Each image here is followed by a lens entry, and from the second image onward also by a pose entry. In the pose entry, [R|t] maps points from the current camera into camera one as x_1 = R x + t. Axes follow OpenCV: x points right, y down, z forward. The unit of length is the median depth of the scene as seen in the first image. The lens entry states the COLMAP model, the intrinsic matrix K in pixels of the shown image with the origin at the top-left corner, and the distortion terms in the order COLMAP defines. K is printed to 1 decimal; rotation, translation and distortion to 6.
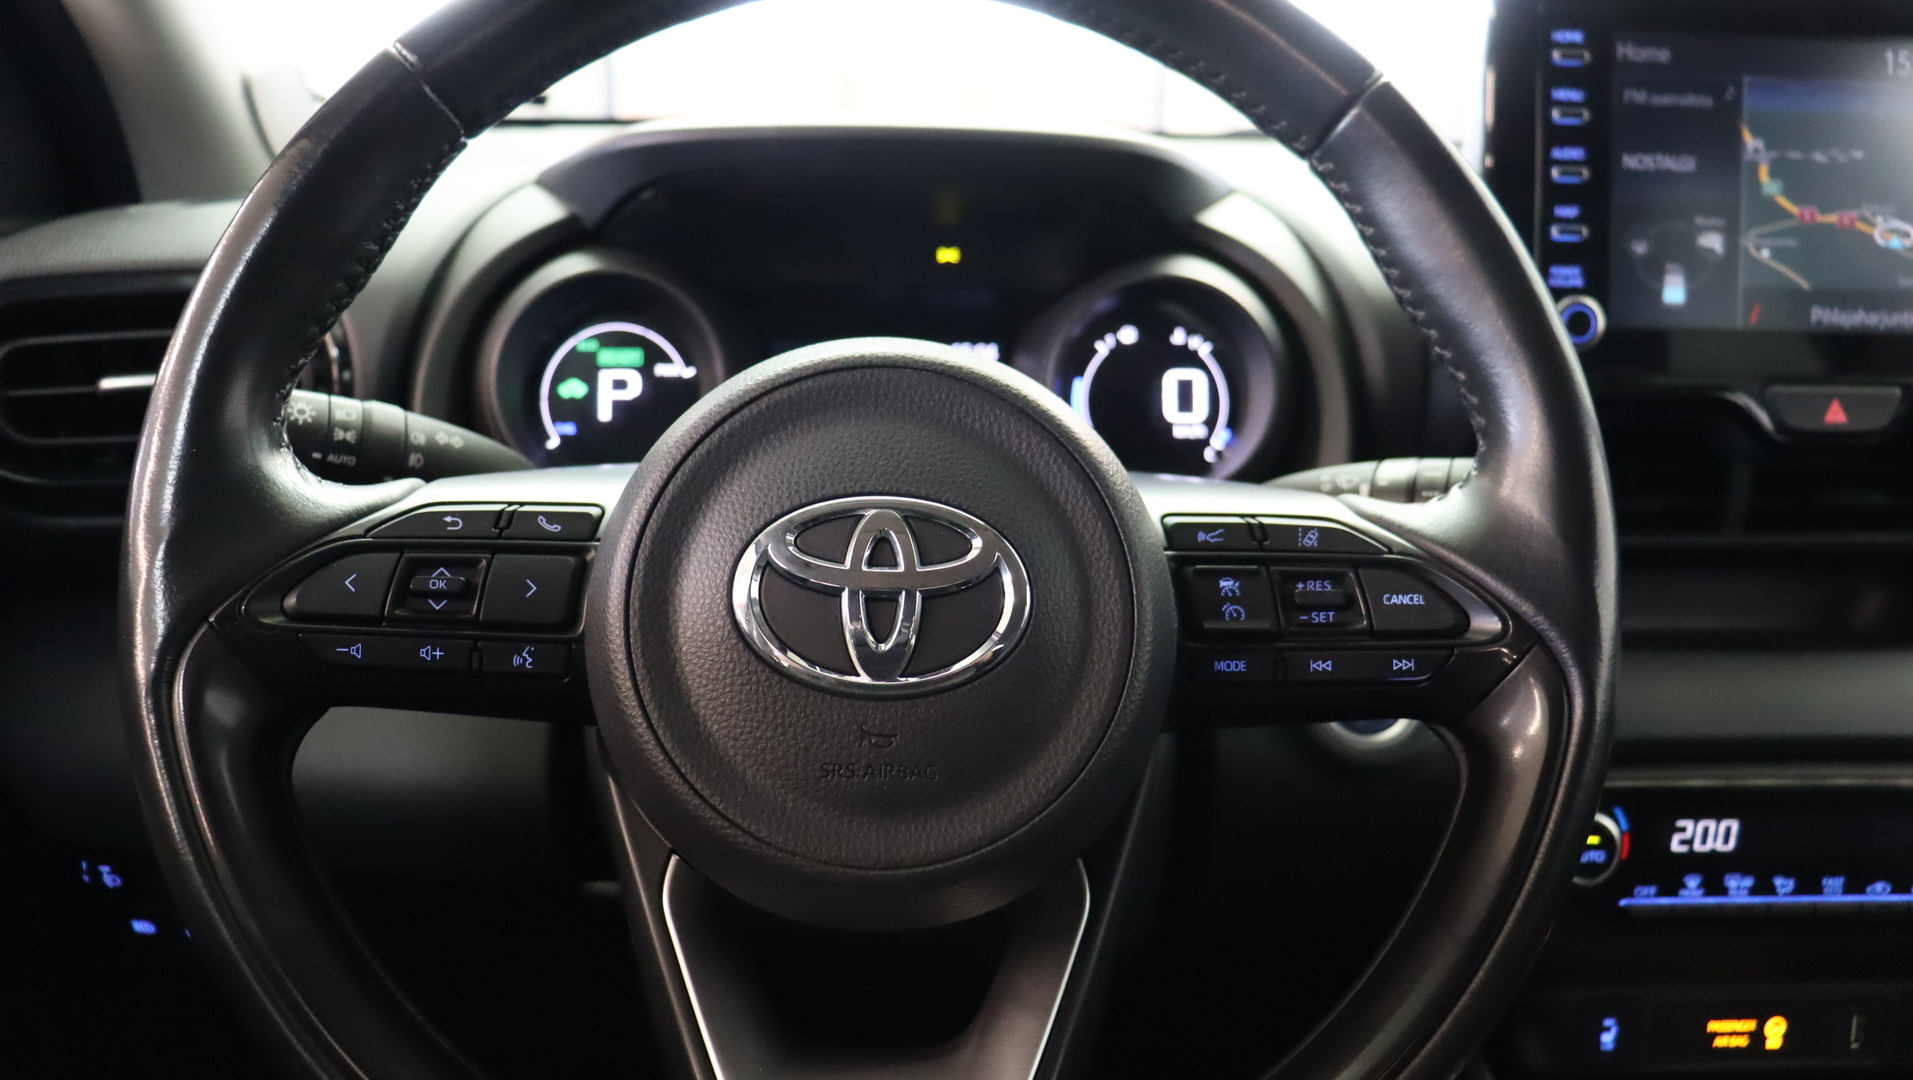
lens RADIAL K [[1592.9, 0, 956.5], [0, 1592.9, 540.0], [0, 0, 1]] dist [-0.194304, 0.094925]
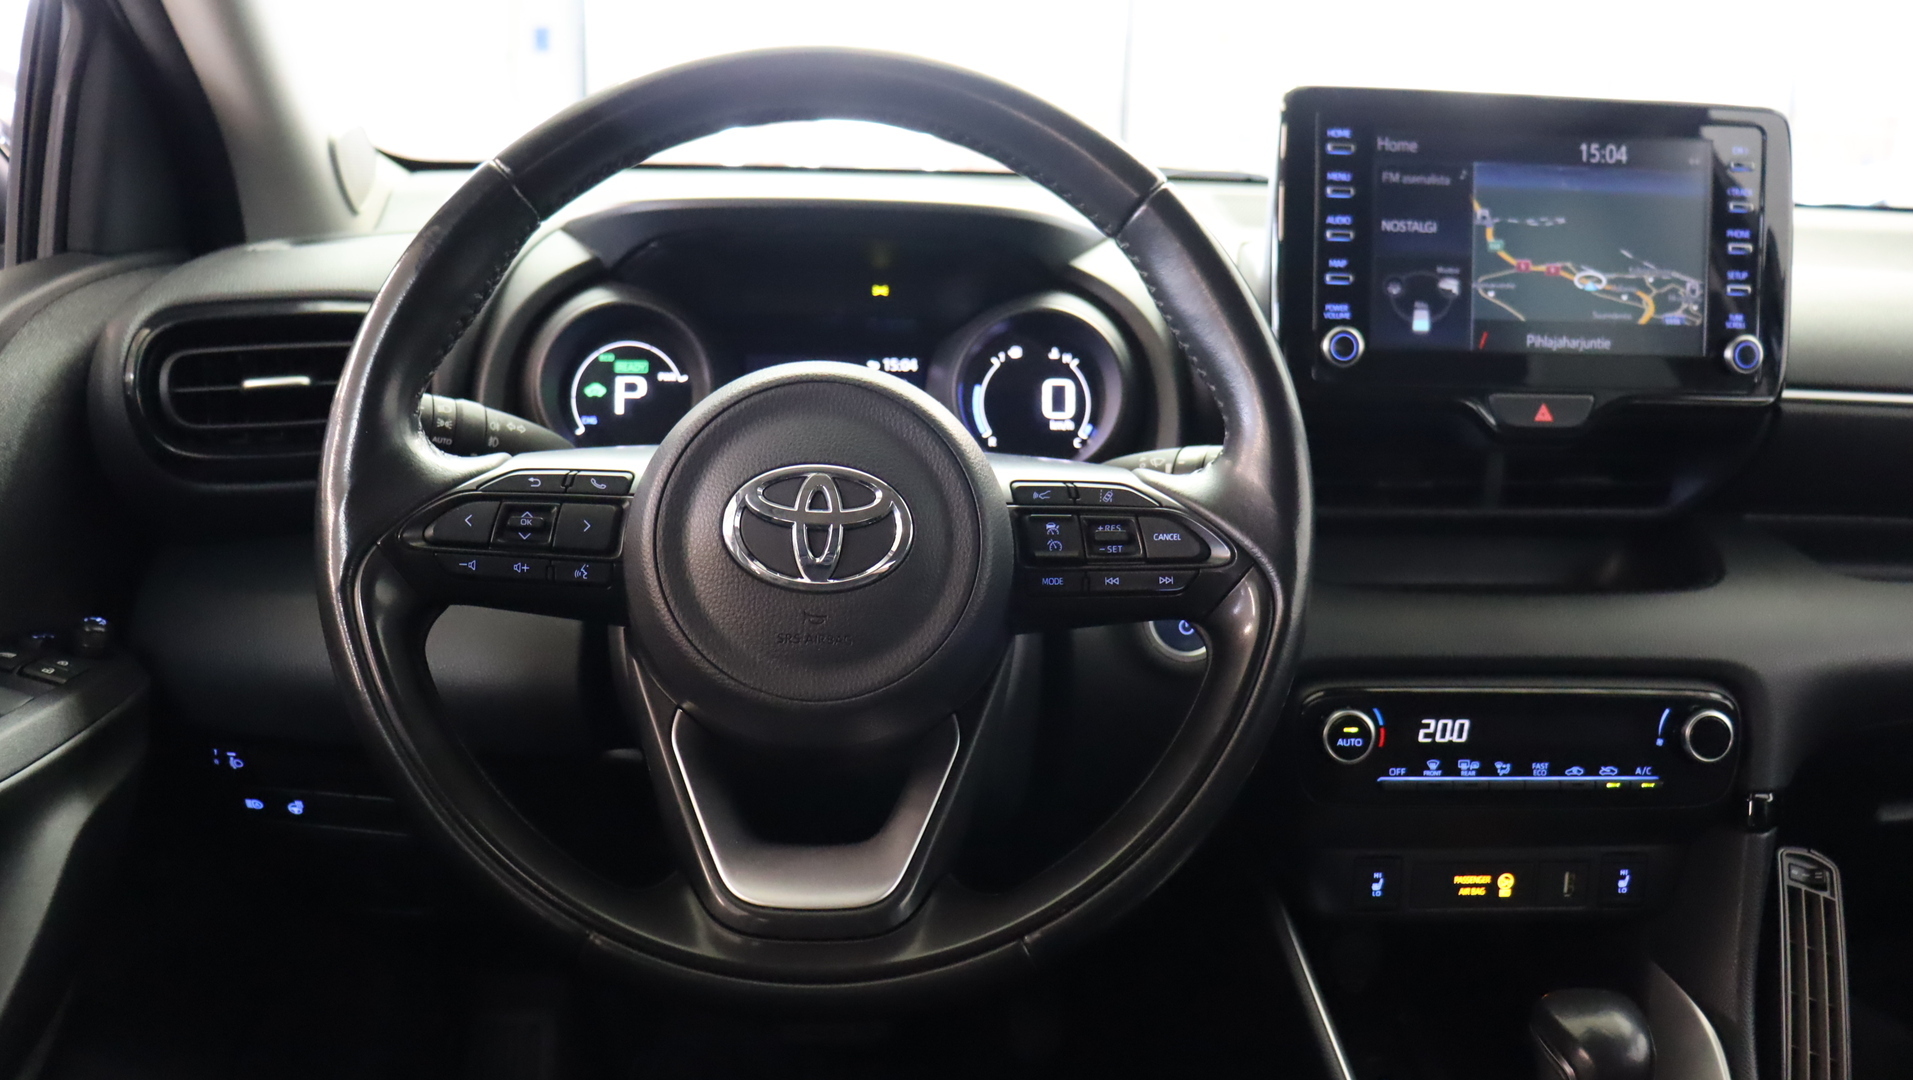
lens RADIAL K [[1592.9, 0, 956.5], [0, 1592.9, 540.0], [0, 0, 1]] dist [-0.194304, 0.094925]
pose [[0.999757, 0.006245, 0.021148, 0.048373], [-0.006306, 0.999976, 0.002836, 0.035666], [-0.021129, -0.002968, 0.999772, -0.487736]]
